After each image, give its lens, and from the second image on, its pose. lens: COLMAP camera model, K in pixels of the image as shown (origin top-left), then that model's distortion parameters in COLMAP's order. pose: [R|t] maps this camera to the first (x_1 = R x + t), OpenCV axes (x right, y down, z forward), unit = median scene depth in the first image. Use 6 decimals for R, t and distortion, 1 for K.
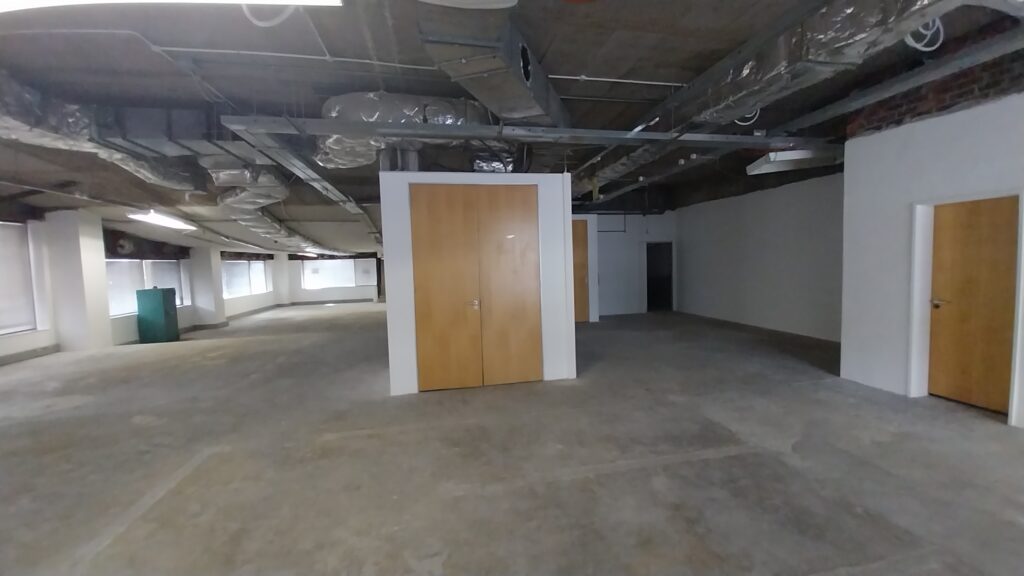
lens RADIAL K [[407.2, 0, 525.6], [0, 407.2, 287.6], [0, 0, 1]] dist [0.011043, -0.008749]
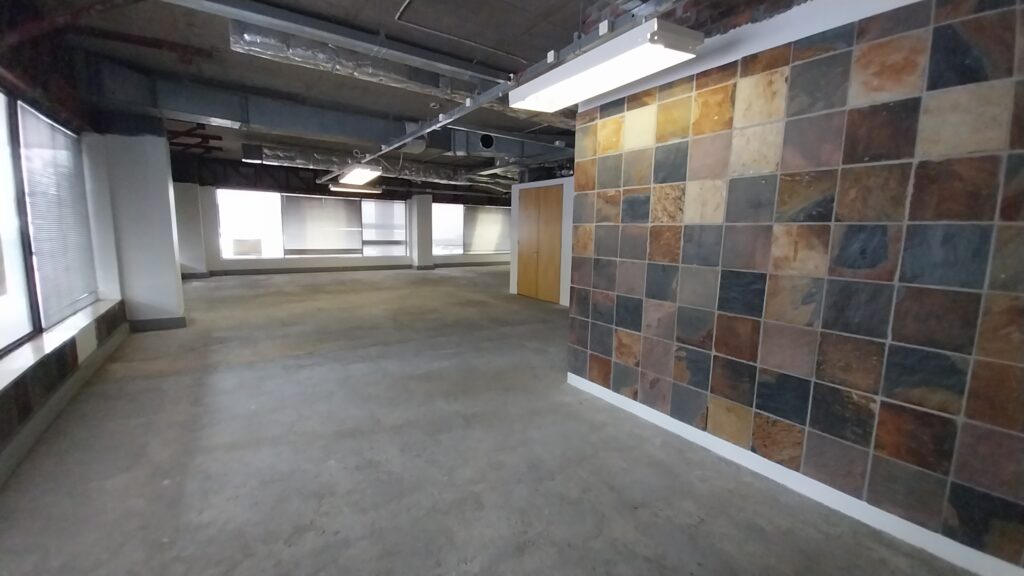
lens RADIAL K [[407.2, 0, 516.5], [0, 407.2, 290.5], [0, 0, 1]] dist [0.011043, -0.008749]
pose [[0.374688, 0.172446, -0.910973, 1.806349], [-0.091883, 0.984620, 0.148596, -0.069672], [0.922587, 0.028026, 0.384770, 0.243140]]
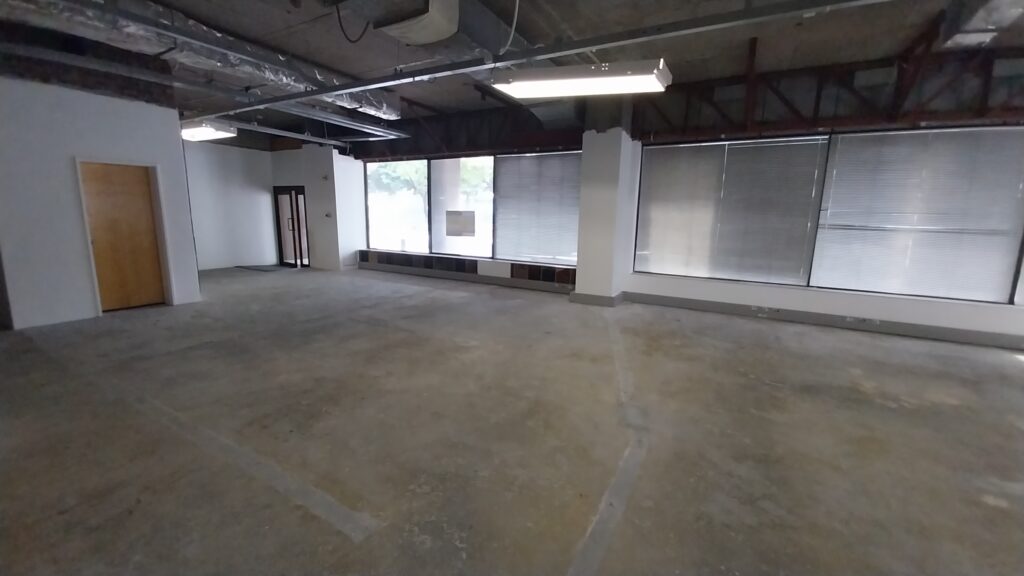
lens RADIAL K [[407.2, 0, 516.2], [0, 407.2, 280.8], [0, 0, 1]] dist [0.011043, -0.008749]
pose [[-0.751050, -0.093365, 0.653610, -0.808823], [0.042571, 0.981043, 0.189055, -0.020638], [-0.658871, 0.169815, -0.732838, 1.042304]]
